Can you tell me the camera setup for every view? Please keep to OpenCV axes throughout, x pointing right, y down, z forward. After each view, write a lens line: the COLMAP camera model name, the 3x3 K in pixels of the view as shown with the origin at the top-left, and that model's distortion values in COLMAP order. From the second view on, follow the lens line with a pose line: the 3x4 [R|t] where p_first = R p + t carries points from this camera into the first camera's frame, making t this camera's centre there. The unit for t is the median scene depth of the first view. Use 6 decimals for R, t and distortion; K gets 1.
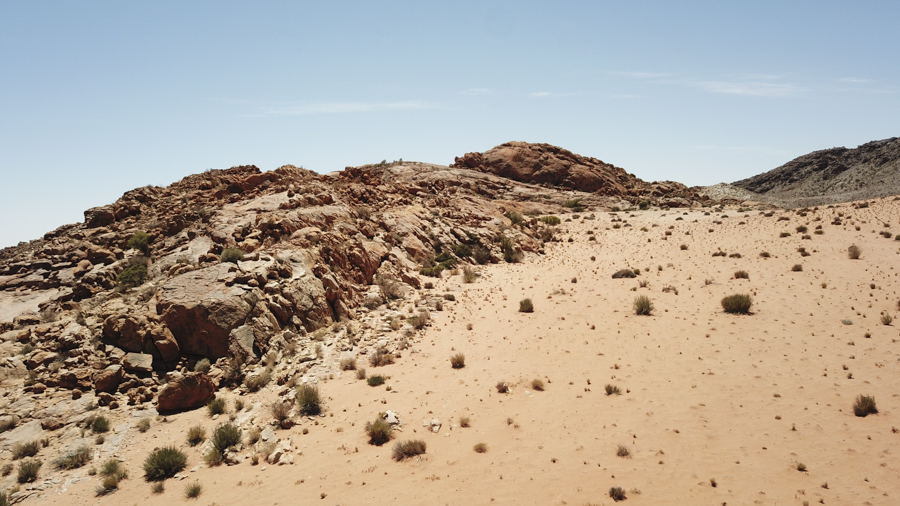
lens RADIAL K [[700.9, 0, 443.6], [0, 700.9, 251.5], [0, 0, 1]] dist [0.016584, -0.030429]
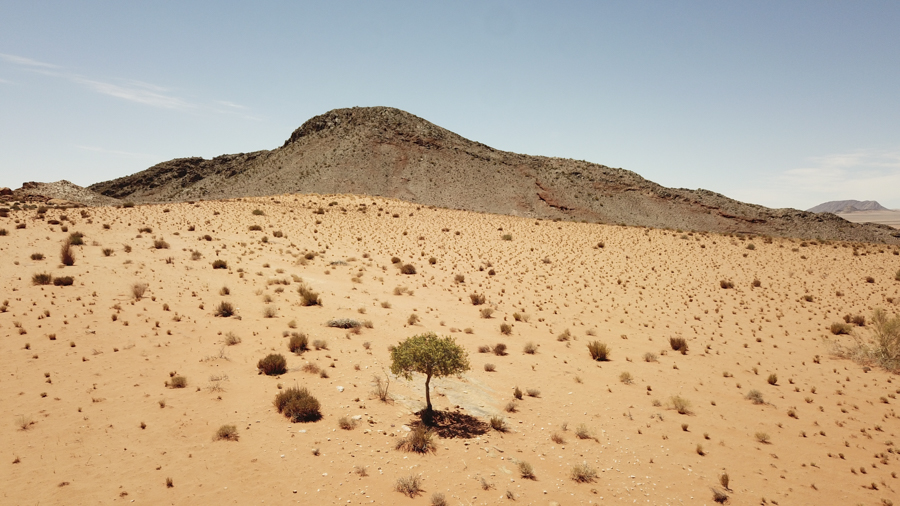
lens RADIAL K [[700.9, 0, 444.7], [0, 700.9, 253.3], [0, 0, 1]] dist [0.016584, -0.030429]
pose [[0.676199, 0.006775, 0.736688, 0.559742], [-0.002850, 0.999974, -0.006580, -0.004618], [-0.736713, 0.002350, 0.676201, 0.335201]]
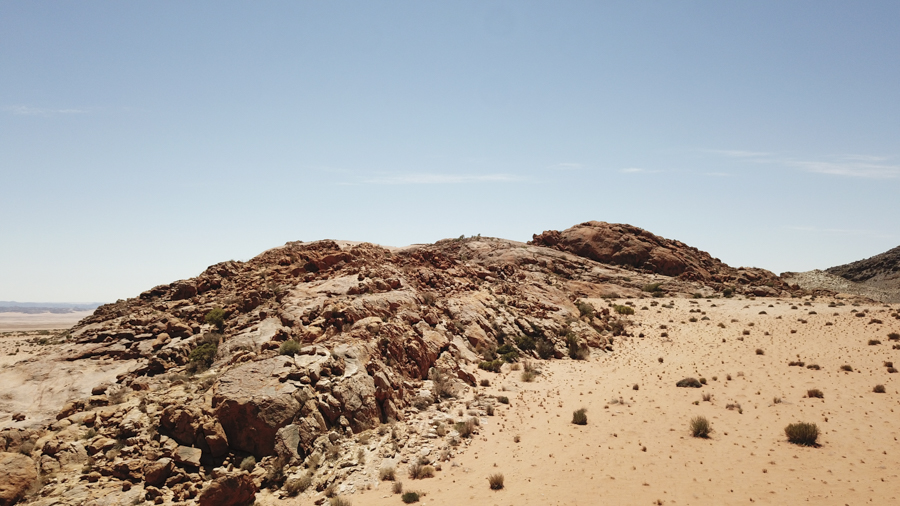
lens RADIAL K [[700.9, 0, 444.1], [0, 700.9, 252.1], [0, 0, 1]] dist [0.016584, -0.030429]
pose [[0.992577, 0.037324, -0.115753, 0.035238], [-0.048534, 0.994237, -0.095588, -0.045234], [0.111518, 0.100496, 0.988668, -0.005563]]
